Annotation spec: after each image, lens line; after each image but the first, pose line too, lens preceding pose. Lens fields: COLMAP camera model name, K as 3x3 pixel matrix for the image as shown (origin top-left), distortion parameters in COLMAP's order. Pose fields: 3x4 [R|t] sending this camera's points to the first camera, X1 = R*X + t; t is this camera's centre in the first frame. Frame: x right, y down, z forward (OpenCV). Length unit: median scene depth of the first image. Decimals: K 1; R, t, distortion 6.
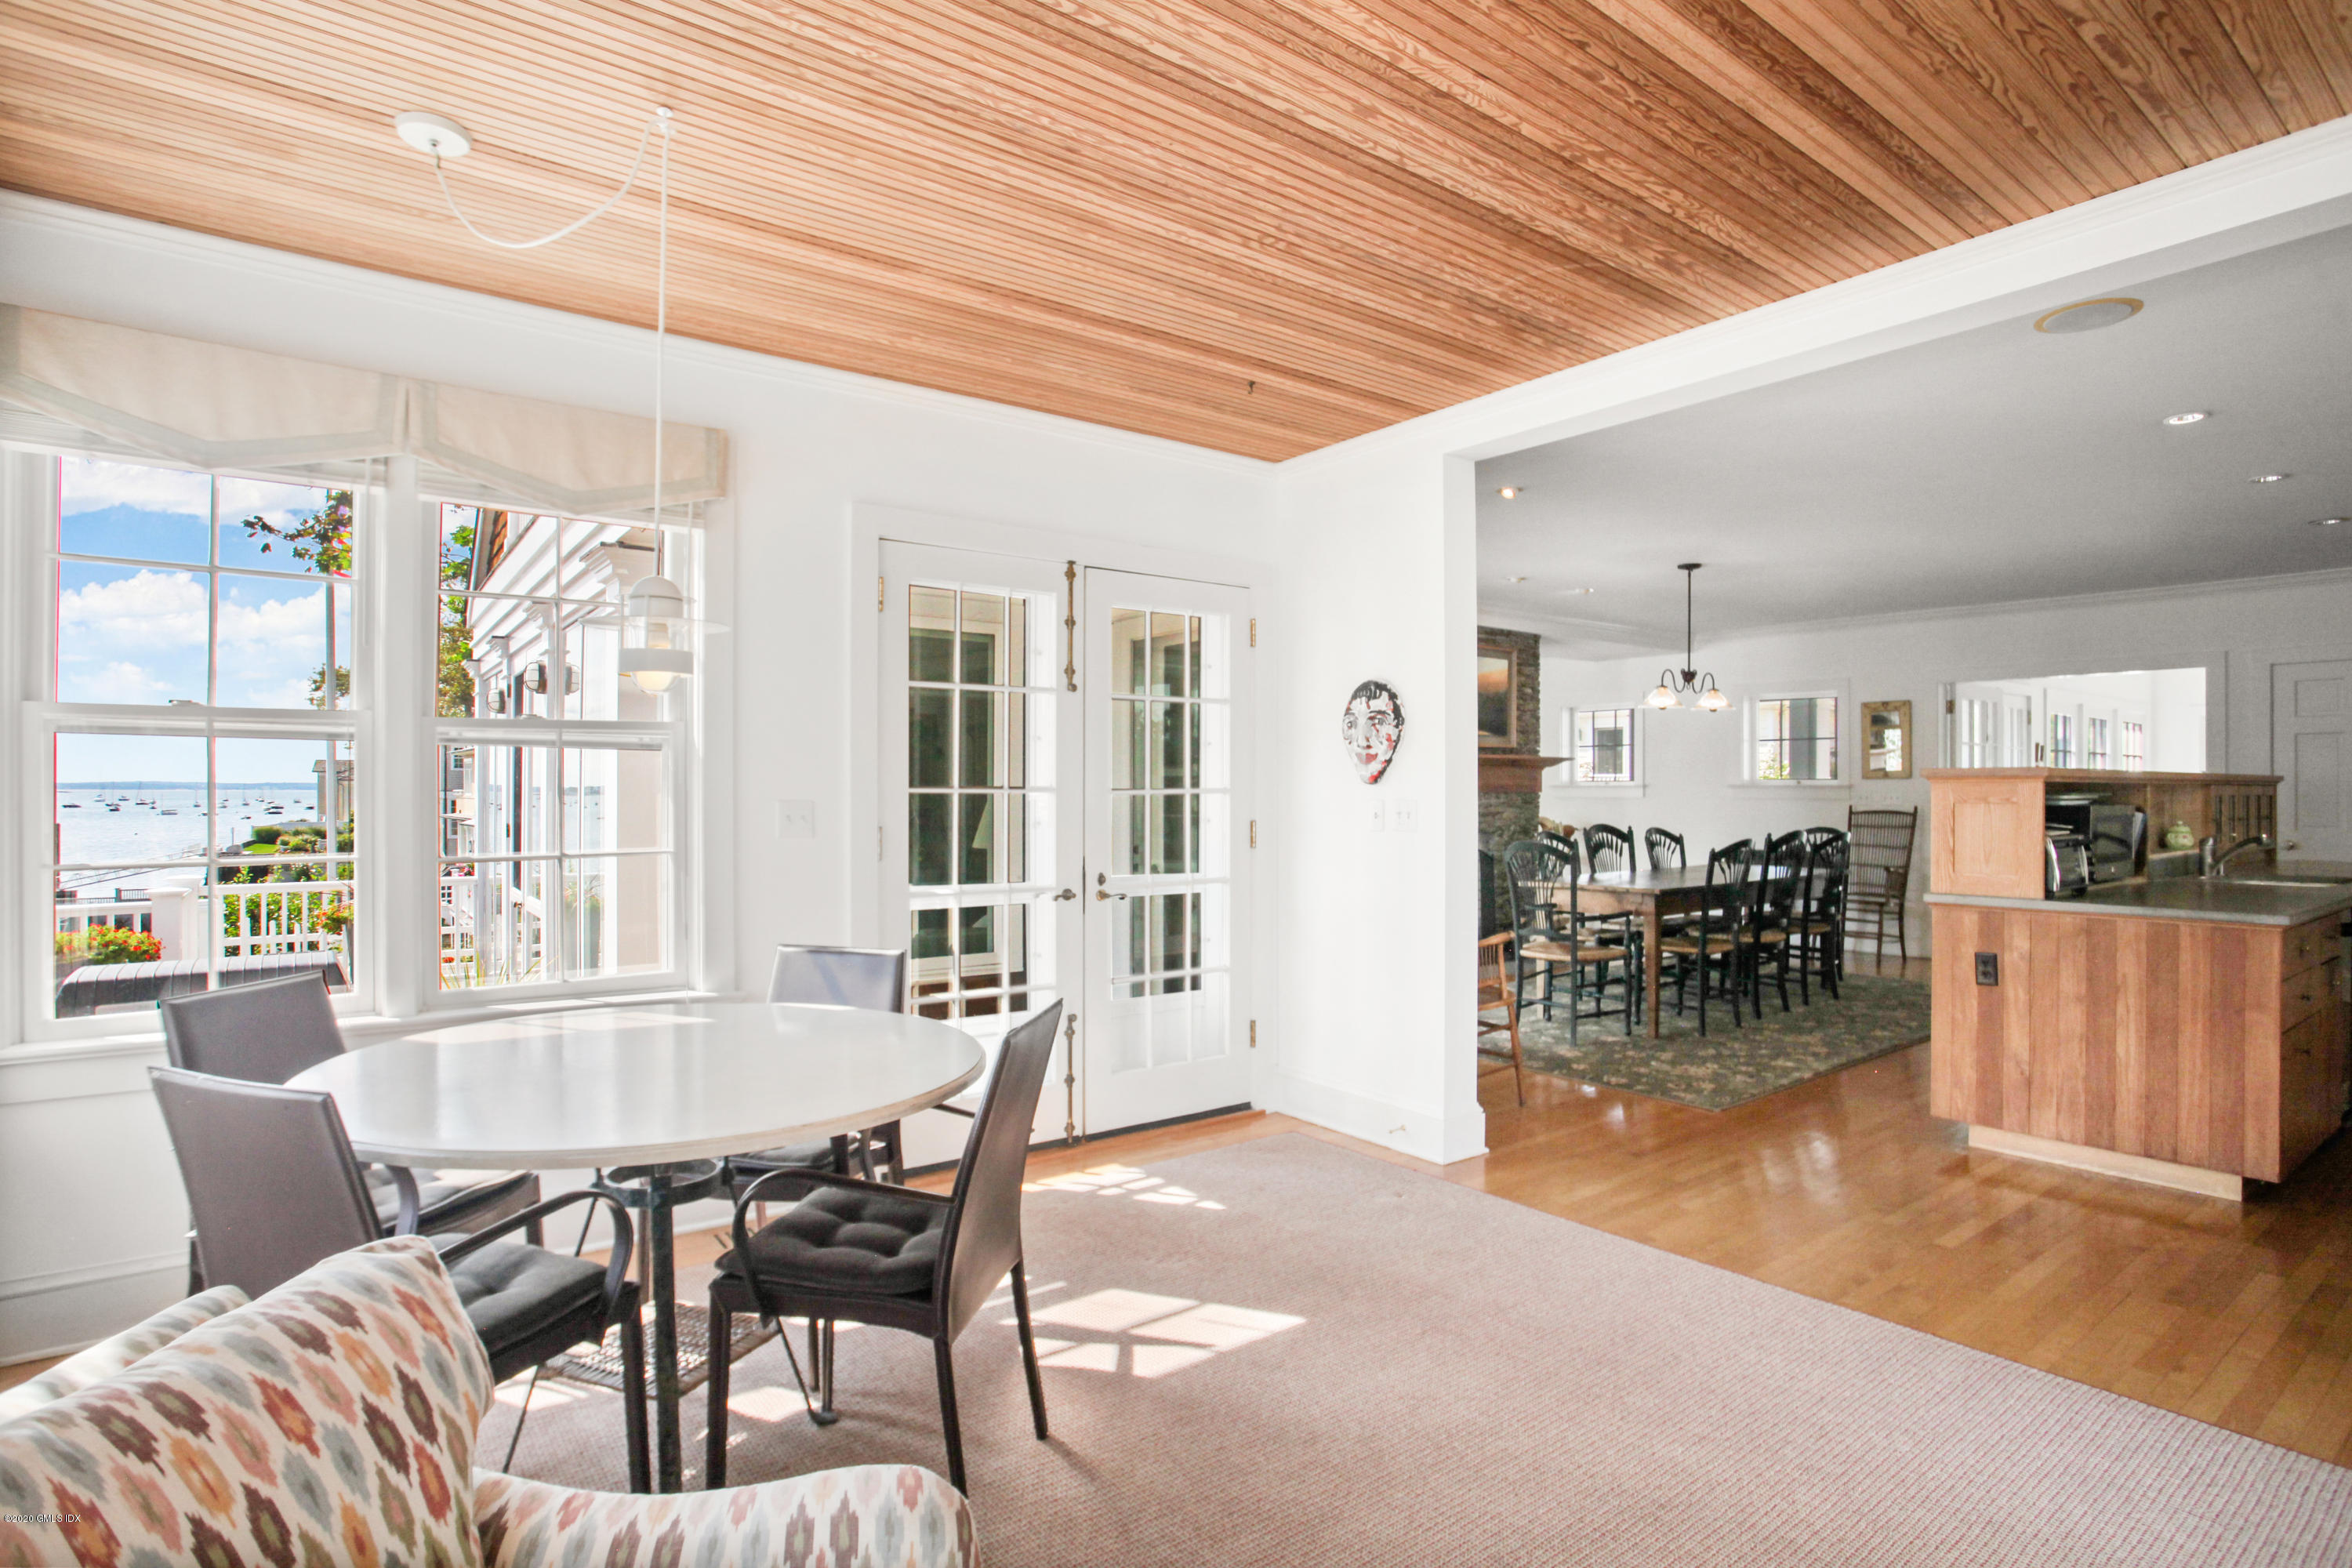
lens RADIAL K [[1184.7, 0, 1188.7], [0, 1184.7, 784.6], [0, 0, 1]] dist [-0.072815, 0.039959]
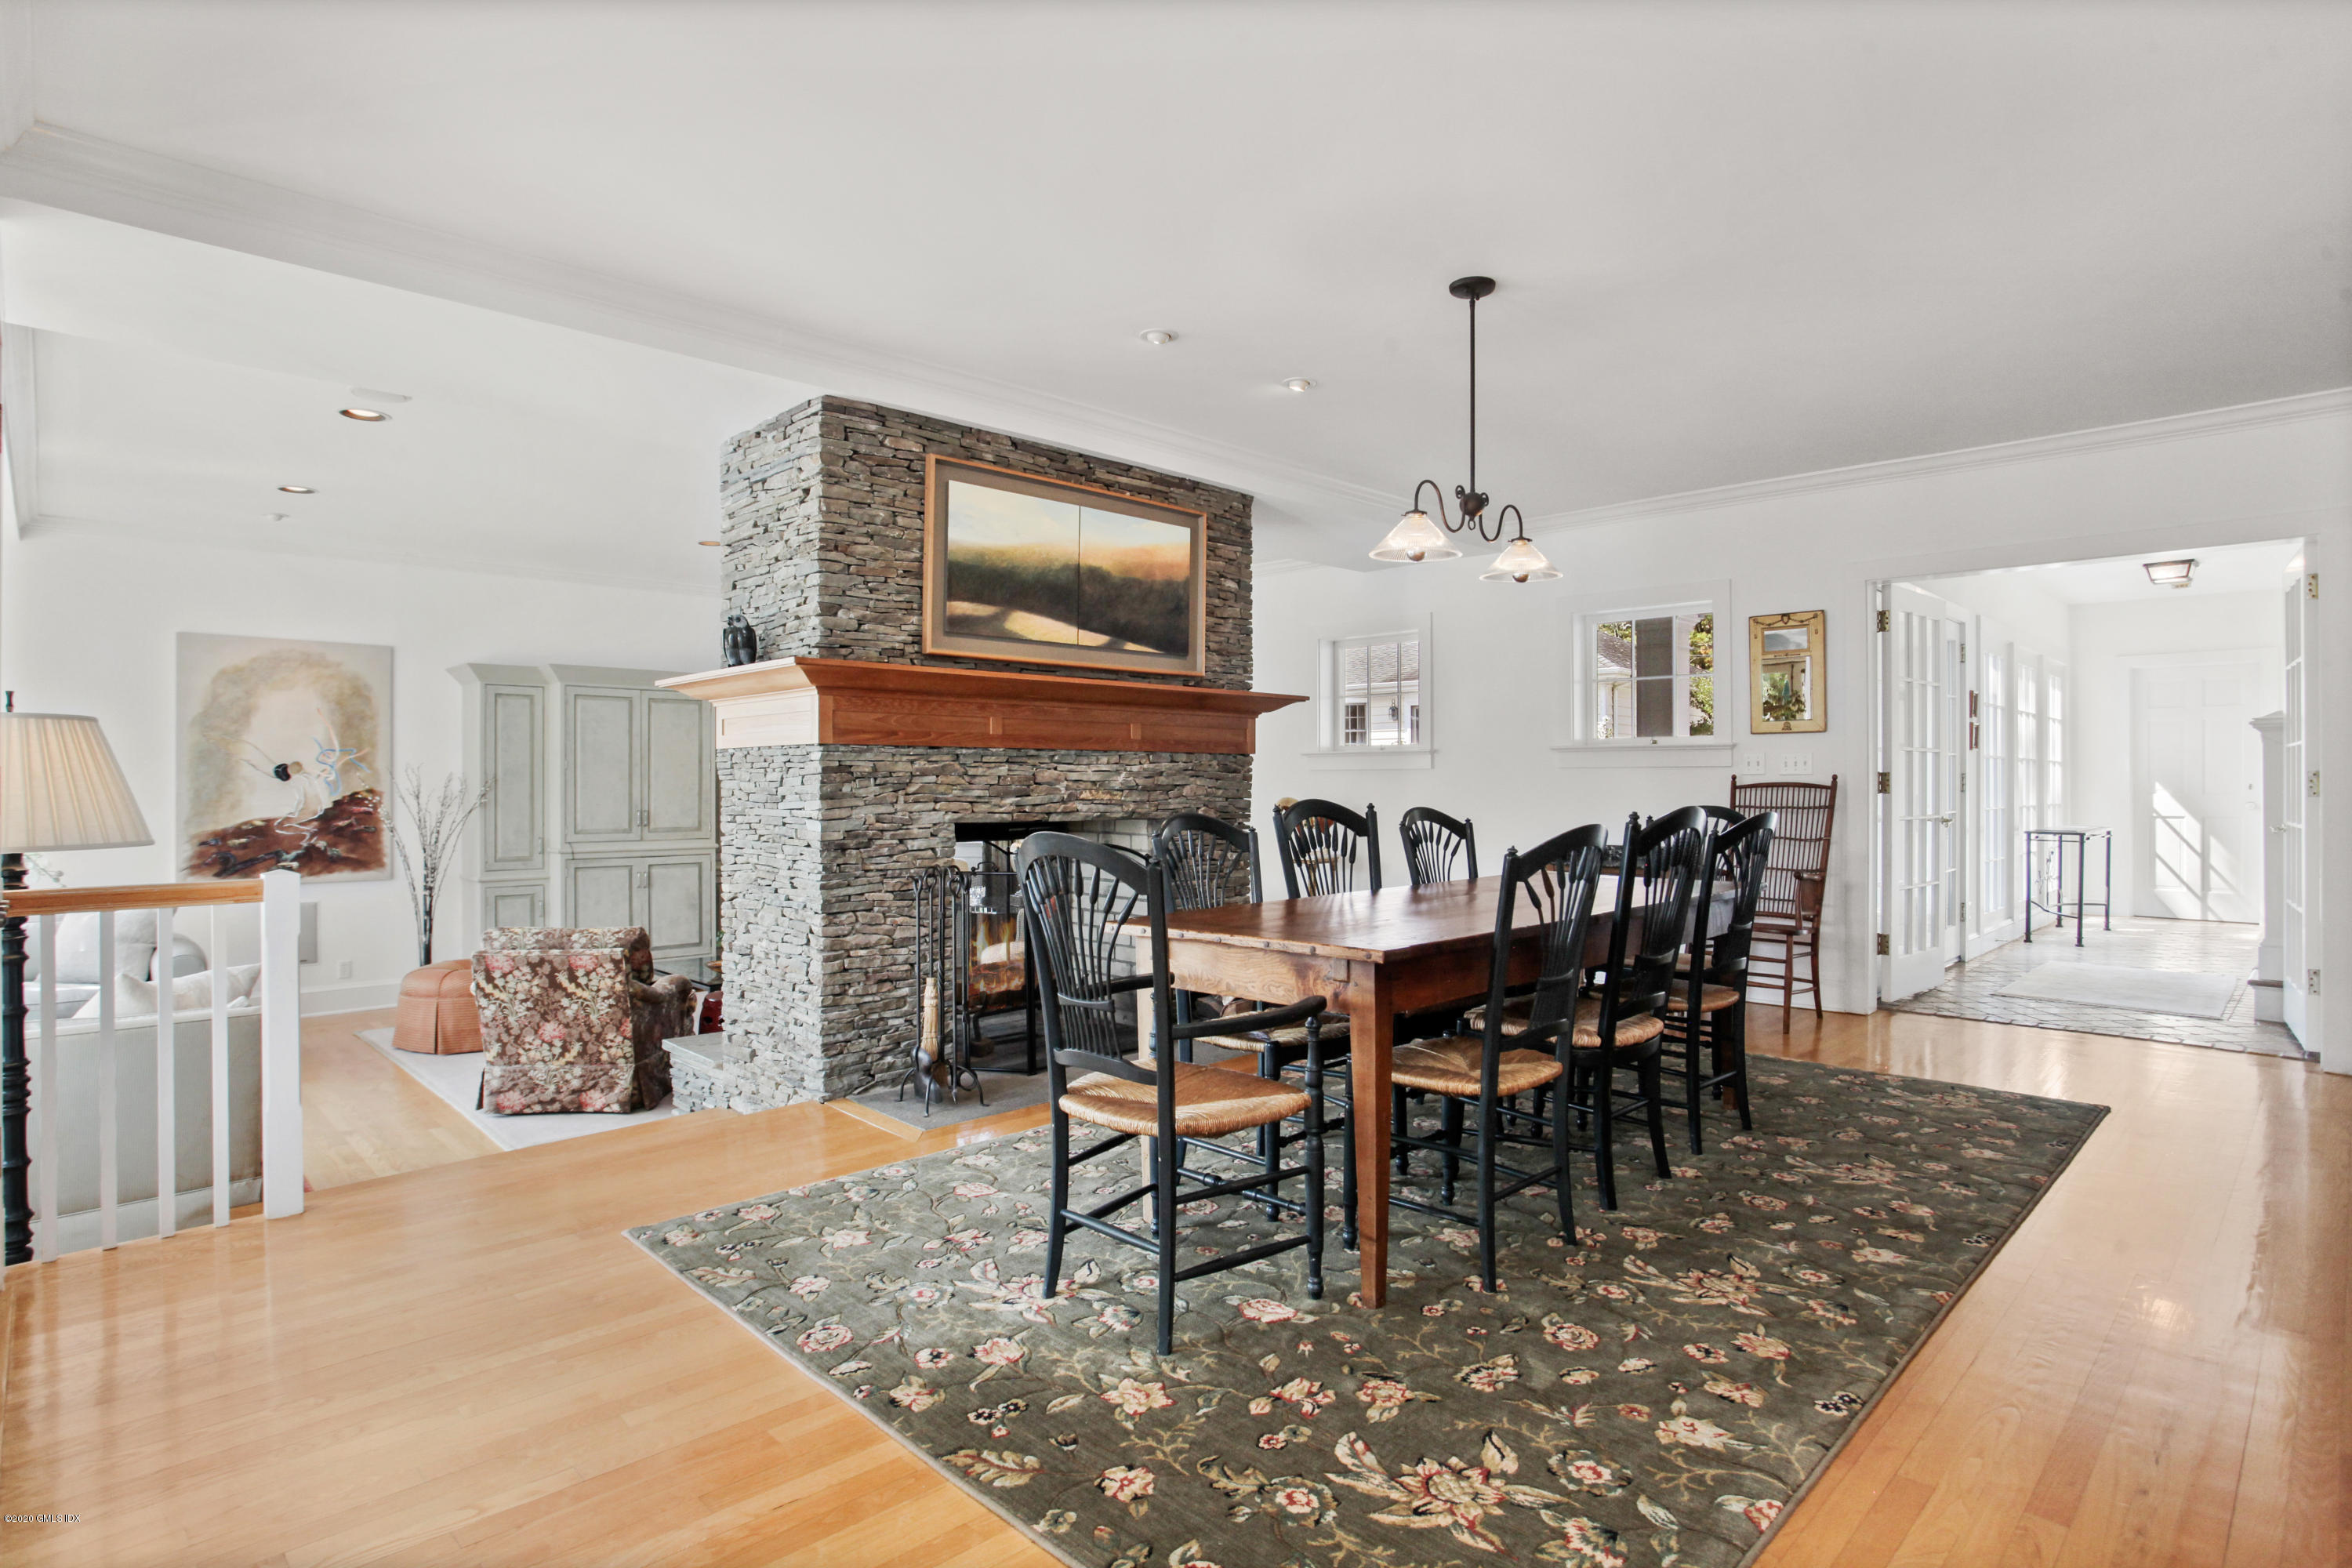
lens RADIAL K [[1214.6, 0, 1179.9], [0, 1214.6, 784.2], [0, 0, 1]] dist [-0.074445, 0.032023]
pose [[0.991666, -0.004246, 0.128769, 0.192399], [0.003755, 0.999985, 0.004055, 0.020685], [-0.128784, -0.003537, 0.991666, 0.410124]]
